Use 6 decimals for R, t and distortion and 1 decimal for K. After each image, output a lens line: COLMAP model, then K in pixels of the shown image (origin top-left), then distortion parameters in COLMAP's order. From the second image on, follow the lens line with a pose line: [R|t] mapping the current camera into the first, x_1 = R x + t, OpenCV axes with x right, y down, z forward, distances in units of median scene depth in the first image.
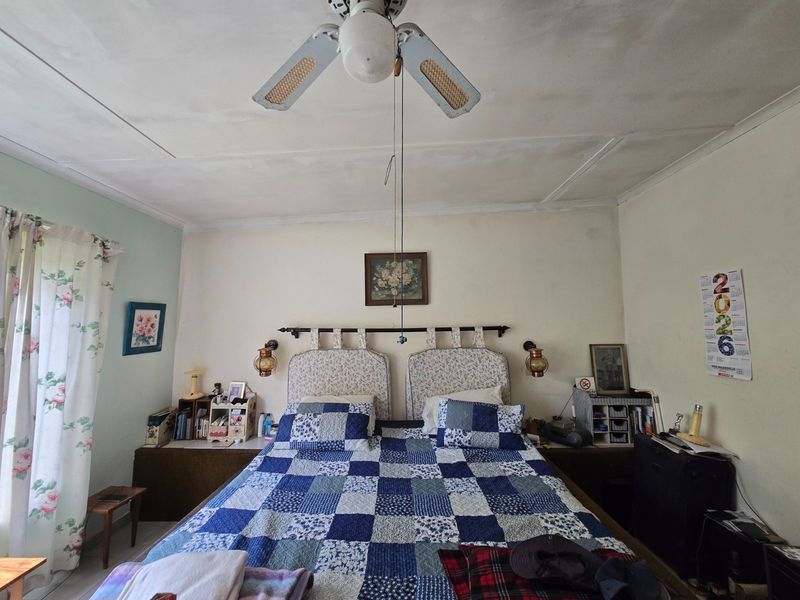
lens RADIAL K [[329.0, 0, 404.7], [0, 329.0, 298.6], [0, 0, 1]] dist [0.000157, -0.000307]
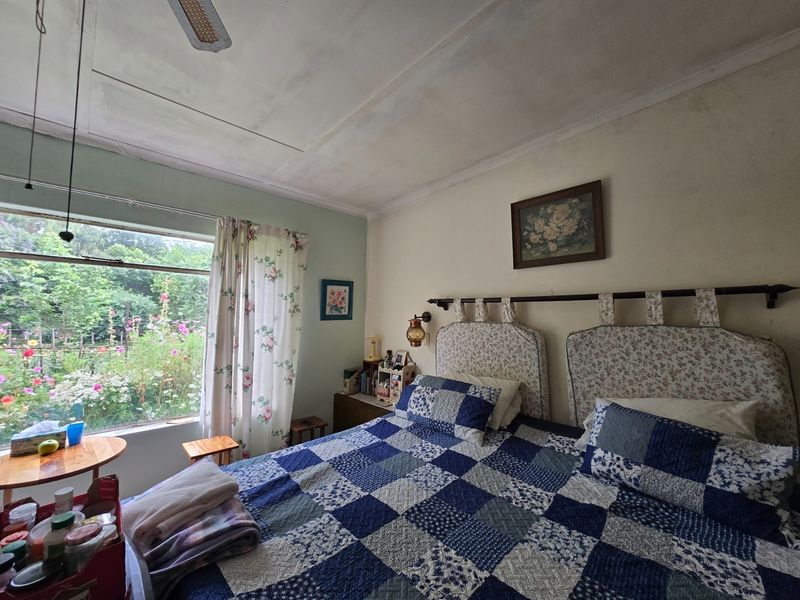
lens RADIAL K [[329.0, 0, 404.7], [0, 329.0, 298.6], [0, 0, 1]] dist [0.000157, -0.000307]
pose [[0.702383, -0.026295, -0.711313, 0.314930], [0.047263, 0.998835, 0.009746, 0.088277], [0.710228, -0.040464, 0.702807, 0.310268]]
